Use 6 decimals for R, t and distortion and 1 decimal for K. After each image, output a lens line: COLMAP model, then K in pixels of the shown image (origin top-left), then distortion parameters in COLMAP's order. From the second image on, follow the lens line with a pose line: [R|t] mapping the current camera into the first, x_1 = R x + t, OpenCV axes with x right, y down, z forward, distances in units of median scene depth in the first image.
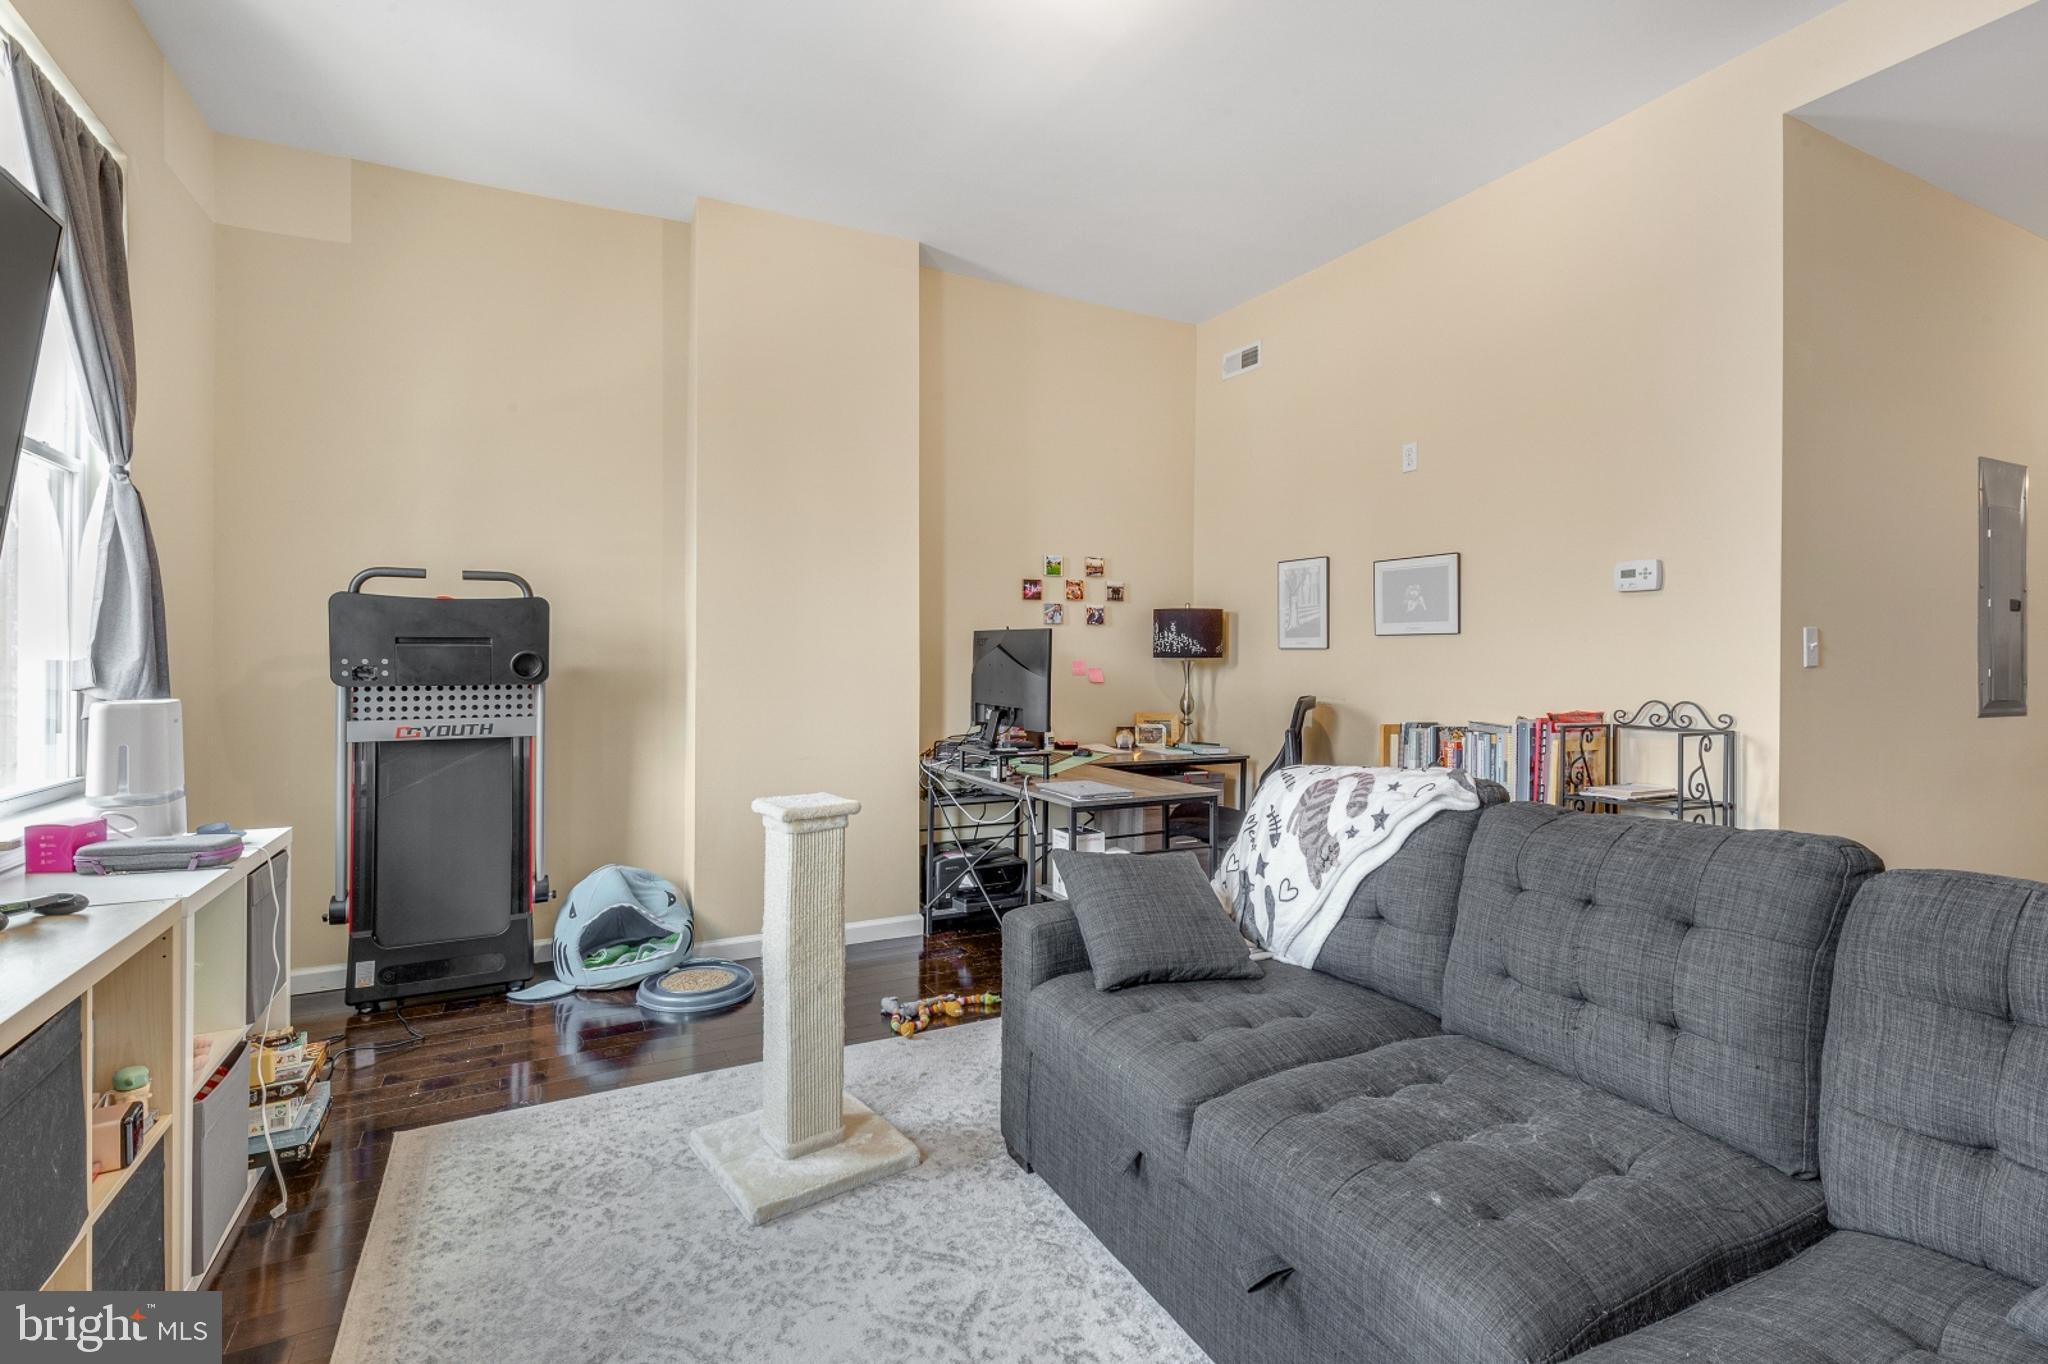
lens RADIAL K [[970.5, 0, 1018.3], [0, 970.5, 674.8], [0, 0, 1]] dist [0.002727, -0.000715]
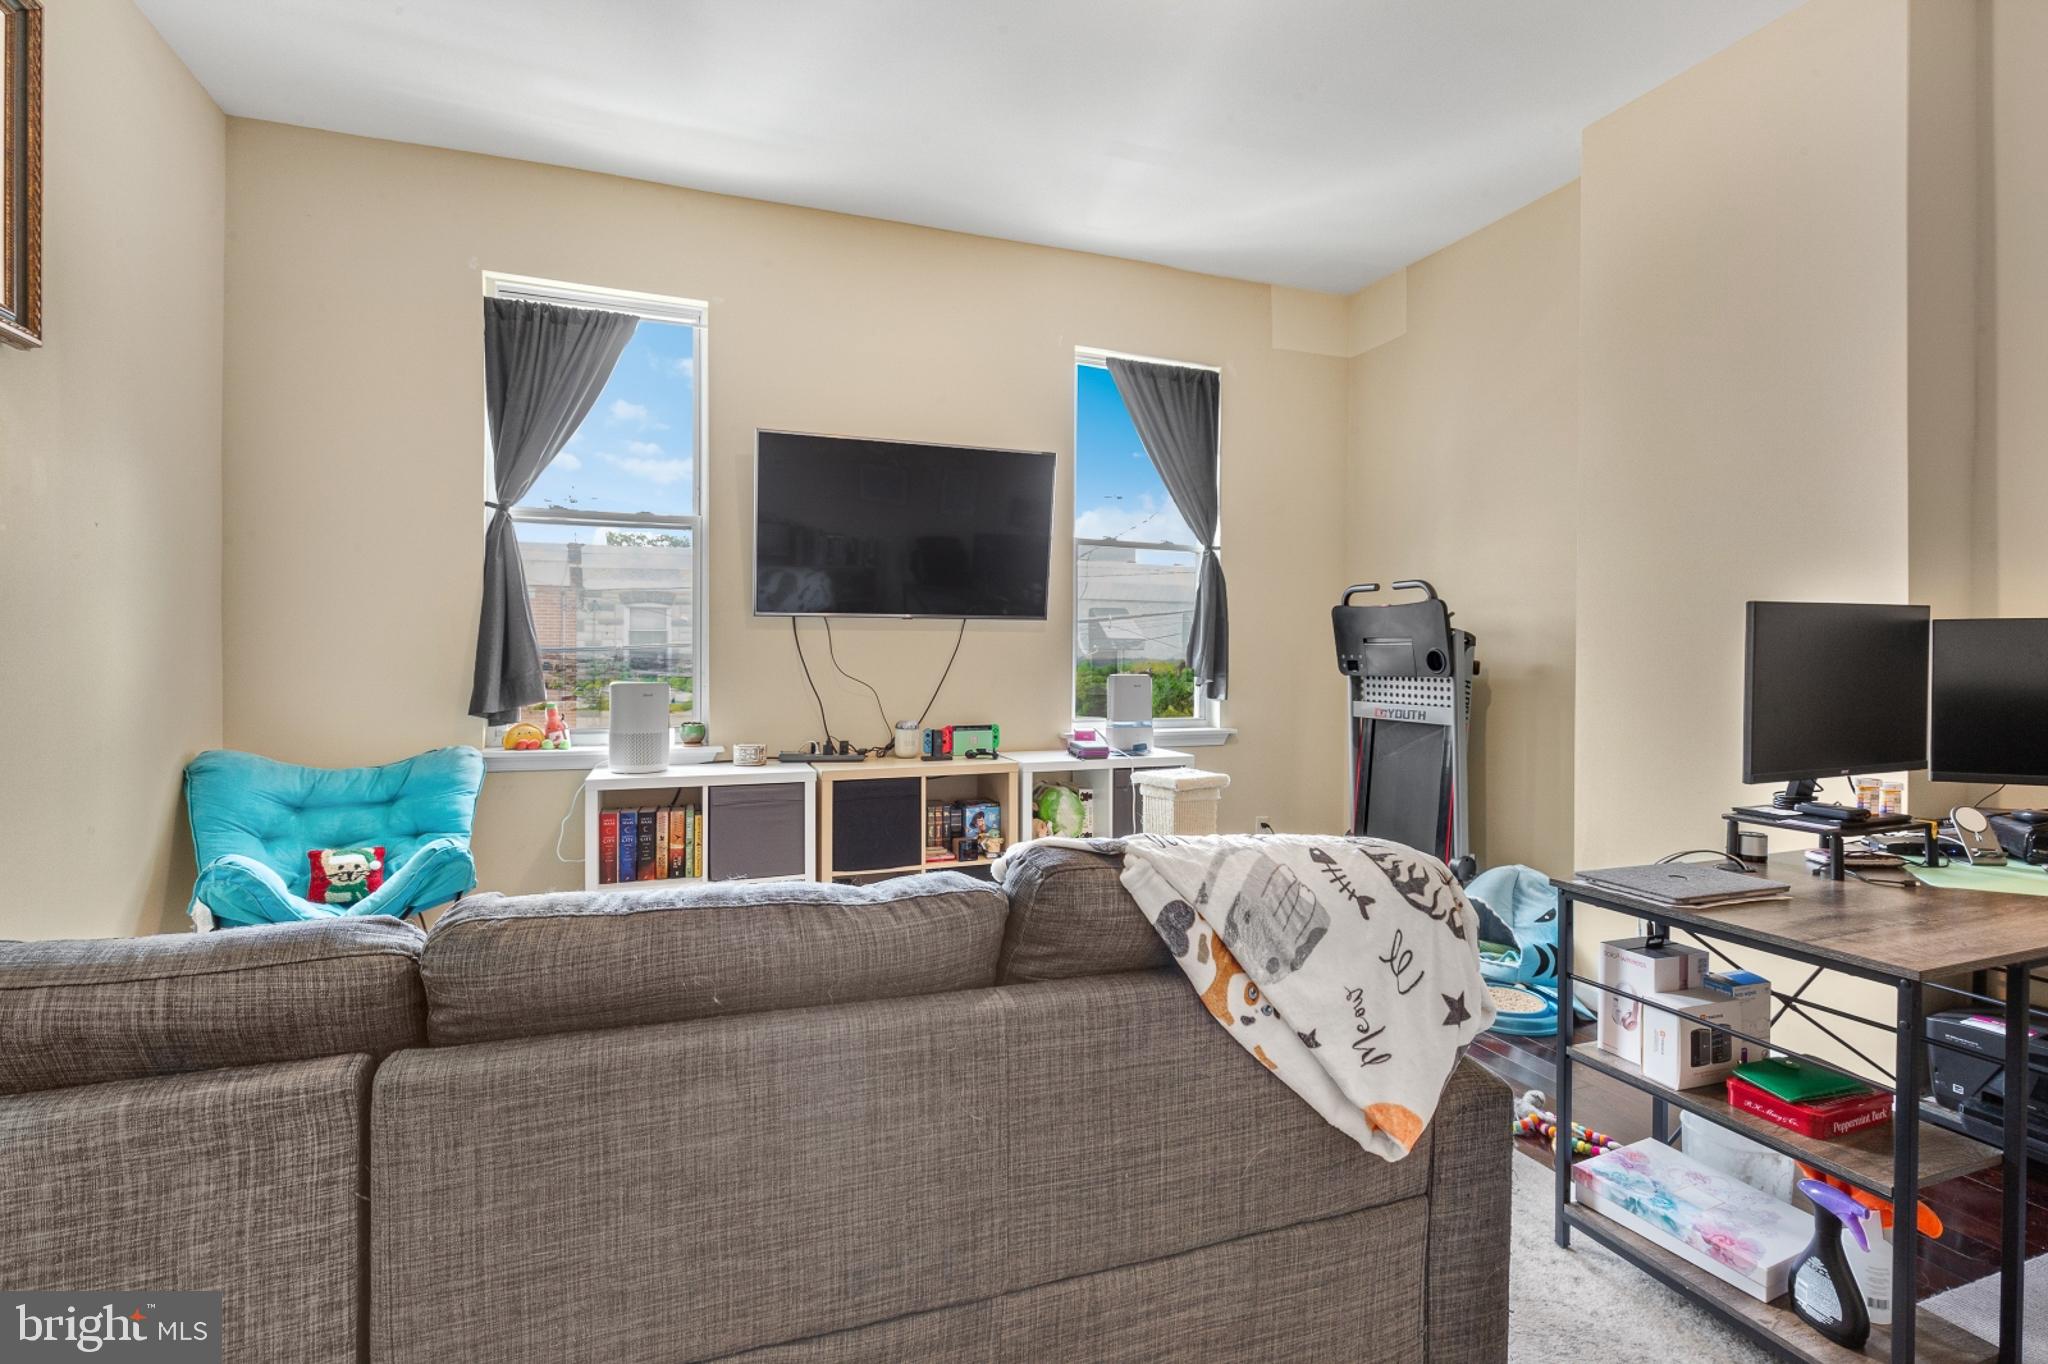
lens RADIAL K [[970.5, 0, 1031.6], [0, 970.5, 668.0], [0, 0, 1]] dist [0.002727, -0.000715]
pose [[-0.108253, 0.011911, -0.994052, 0.670106], [-0.027395, 0.999513, 0.014960, -0.005556], [0.993746, 0.028852, -0.107874, 0.669951]]
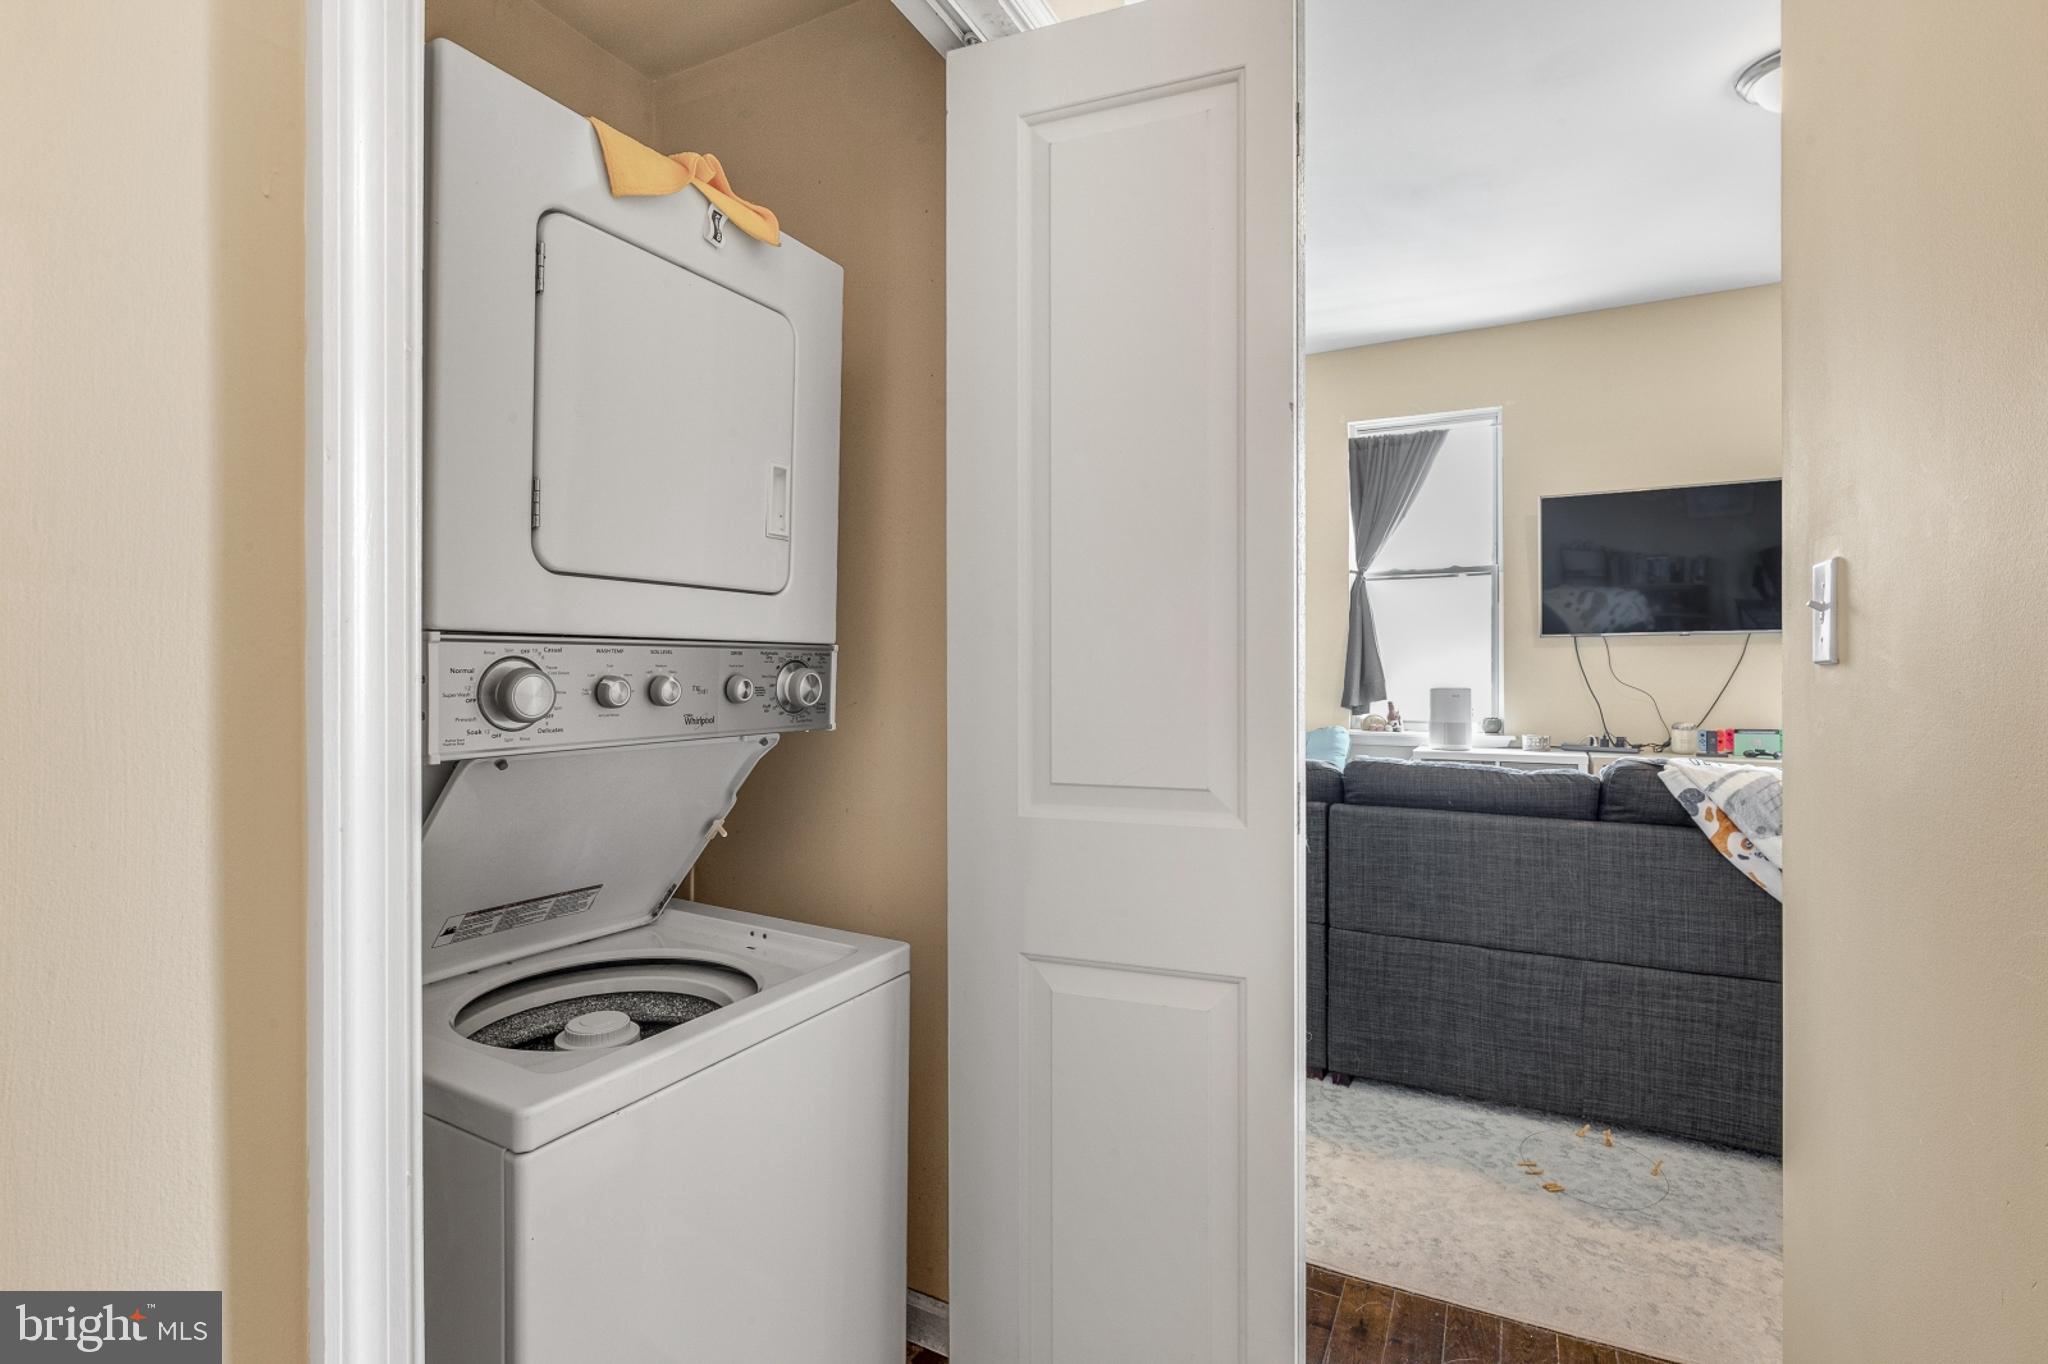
lens RADIAL K [[970.5, 0, 1009.7], [0, 970.5, 662.6], [0, 0, 1]] dist [0.002727, -0.000715]
pose [[-0.811175, -0.003055, -0.584796, 1.675635], [-0.011245, 0.999883, 0.010375, -0.012509], [0.584695, 0.014992, -0.811114, 1.330793]]
